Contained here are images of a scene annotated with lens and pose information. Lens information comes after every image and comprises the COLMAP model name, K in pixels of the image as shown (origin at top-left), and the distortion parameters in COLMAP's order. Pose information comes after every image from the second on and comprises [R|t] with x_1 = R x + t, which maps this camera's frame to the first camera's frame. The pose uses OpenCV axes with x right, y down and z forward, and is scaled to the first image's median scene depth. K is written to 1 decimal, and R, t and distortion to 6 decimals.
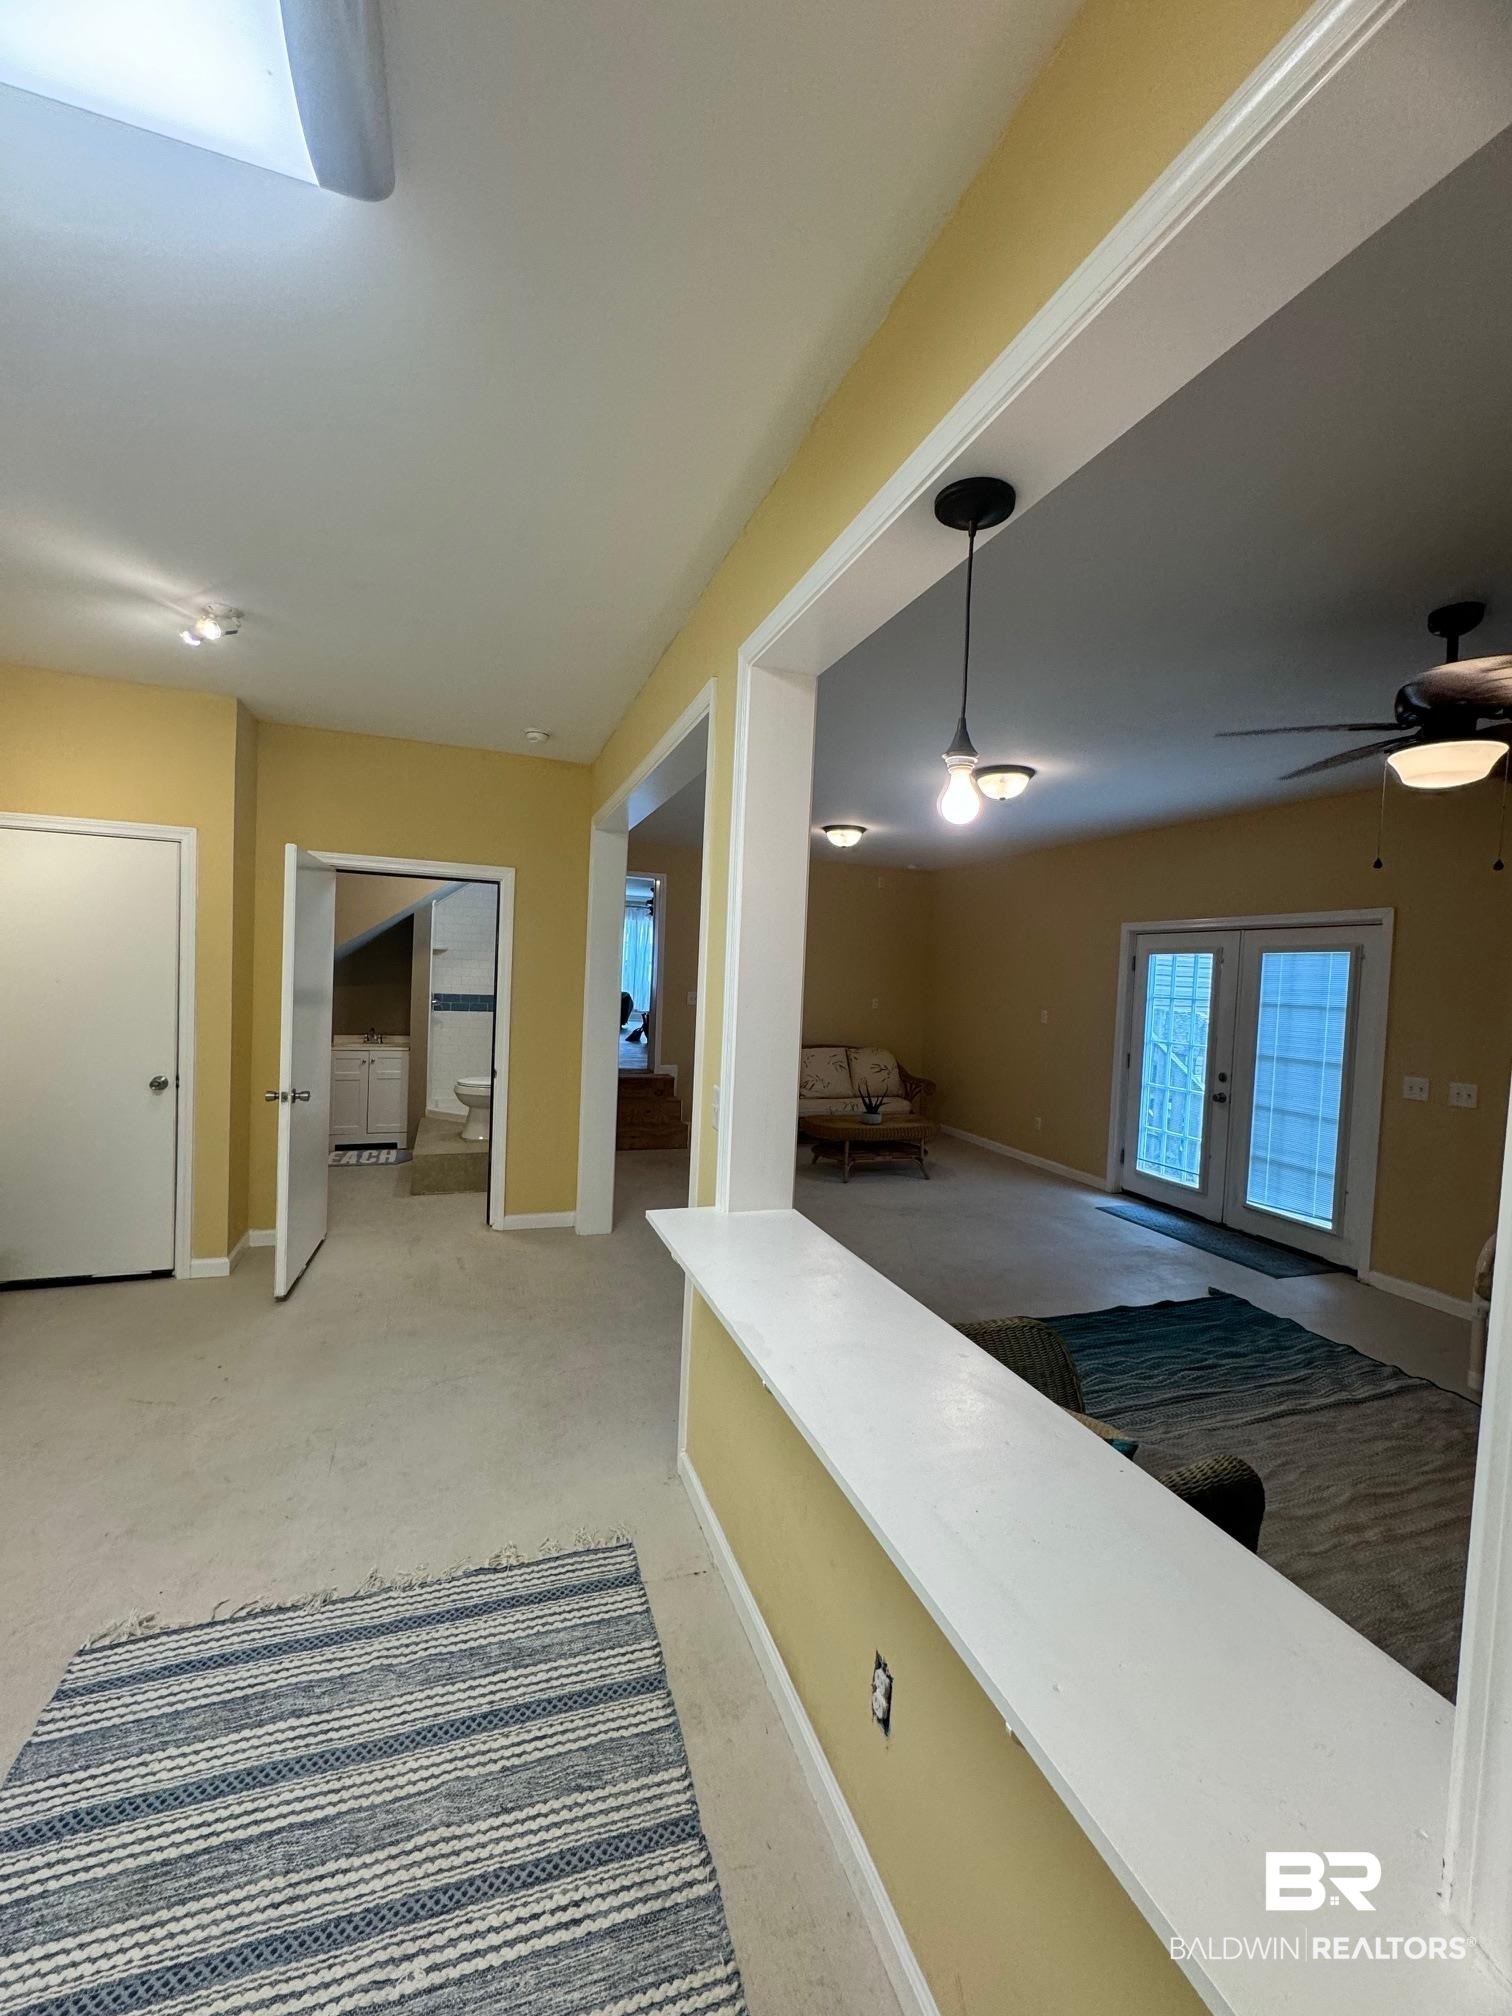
lens RADIAL K [[825.0, 0, 764.5], [0, 825.0, 1005.5], [0, 0, 1]] dist [-0.000771, -0.000249]
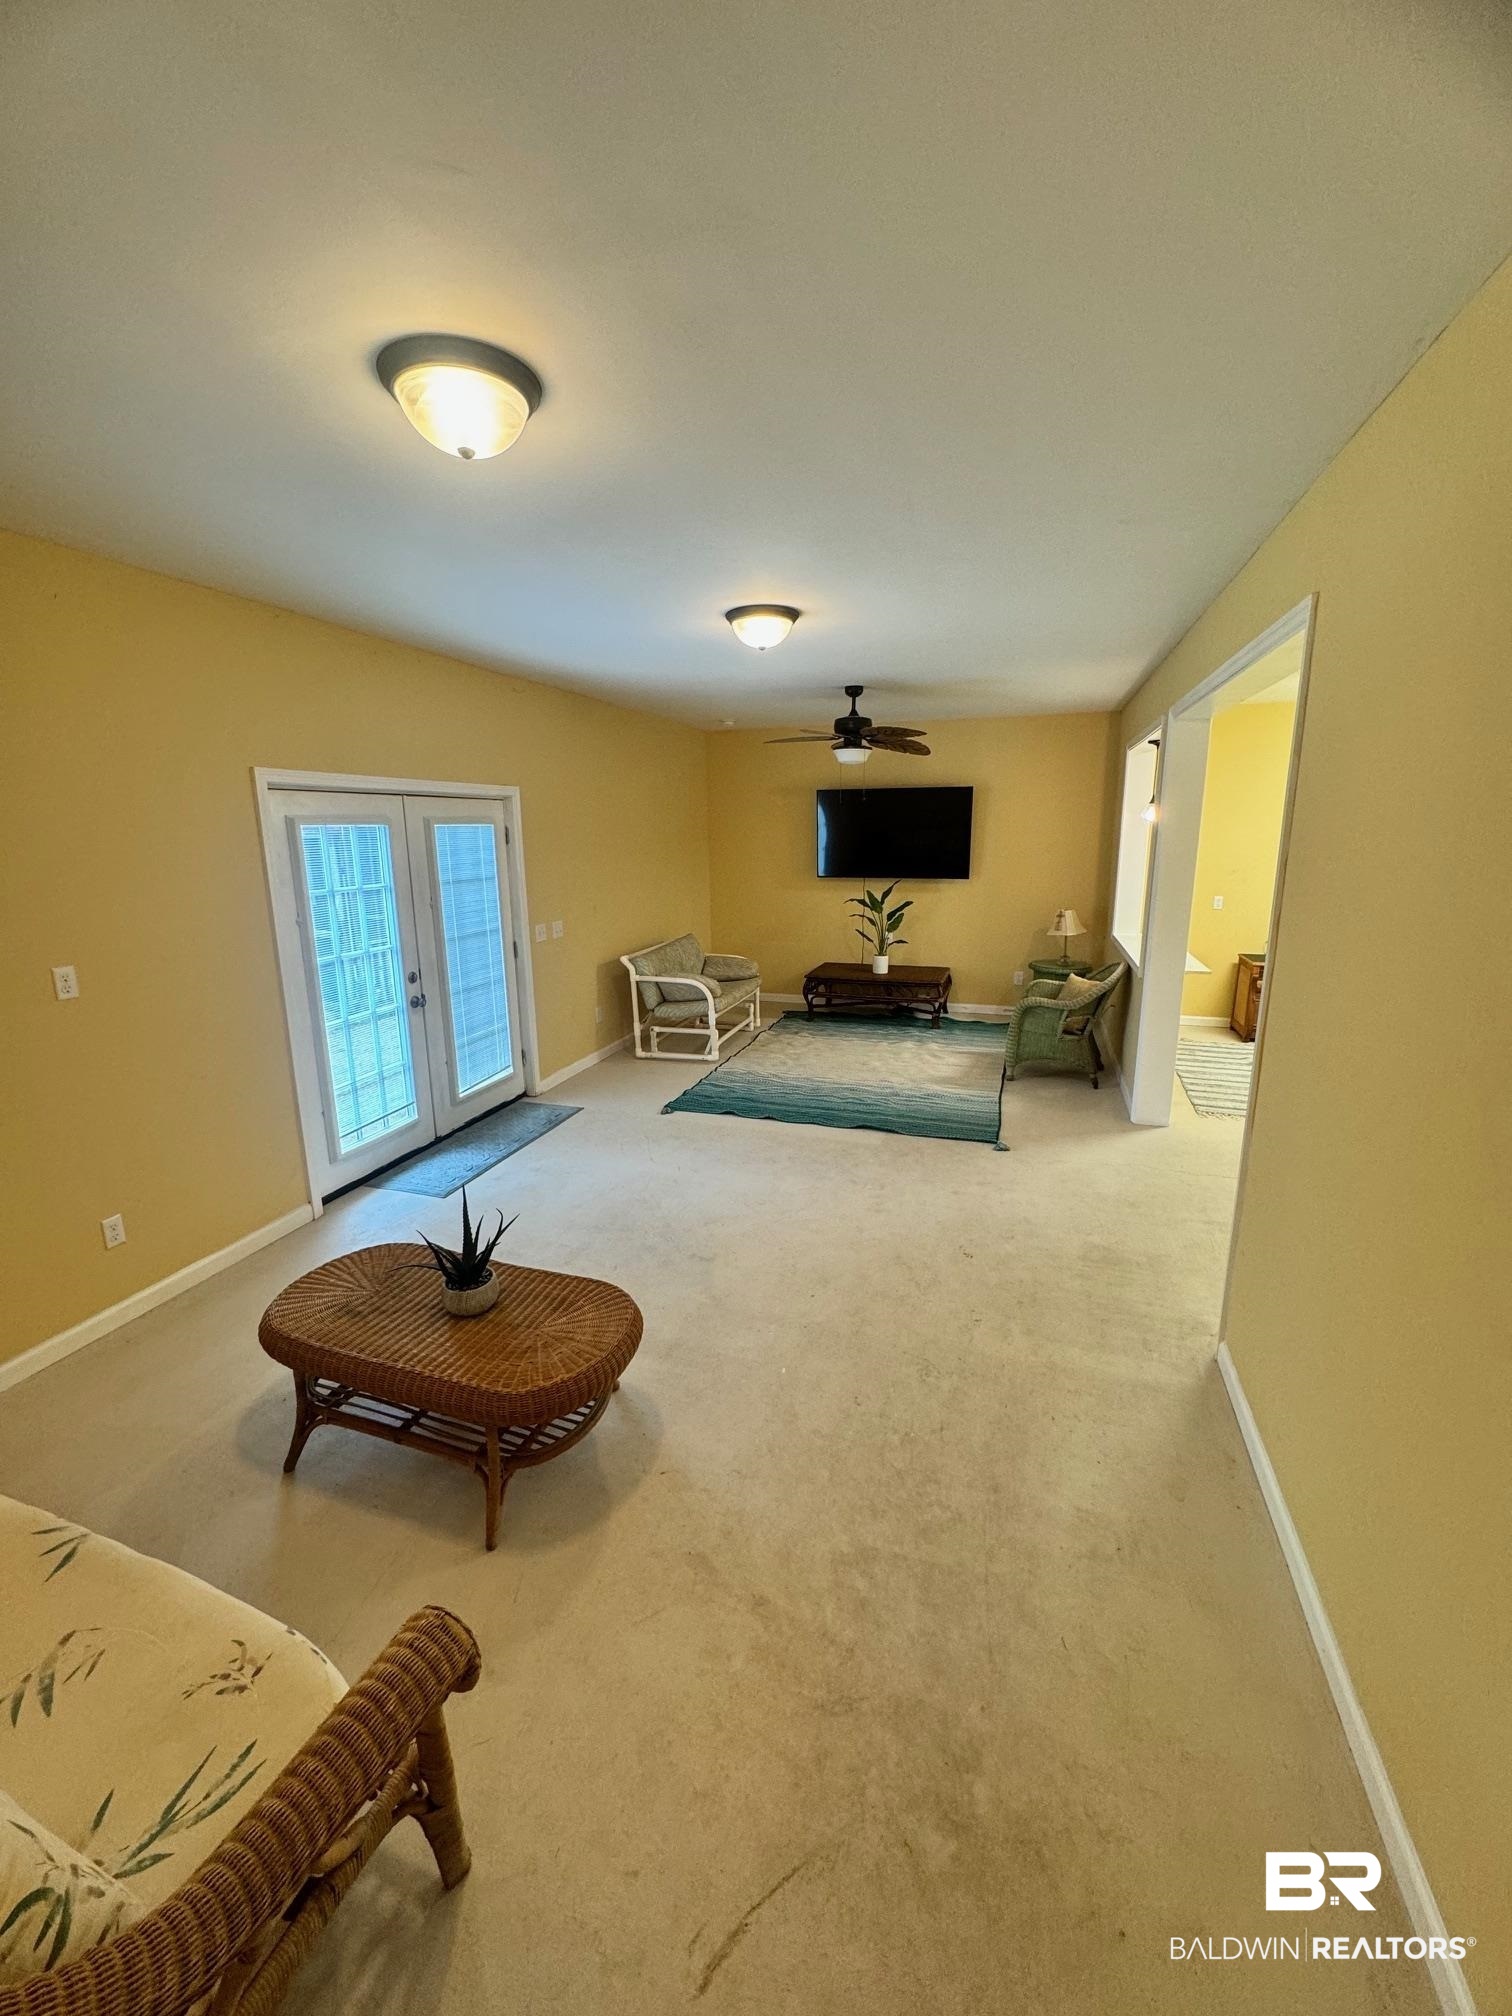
lens RADIAL K [[825.0, 0, 764.5], [0, 825.0, 1005.5], [0, 0, 1]] dist [-0.000771, -0.000249]
pose [[-0.791219, -0.165130, 0.588817, -0.261812], [-0.002050, 0.963564, 0.267471, -0.131753], [-0.611530, 0.210421, -0.762728, 1.740530]]
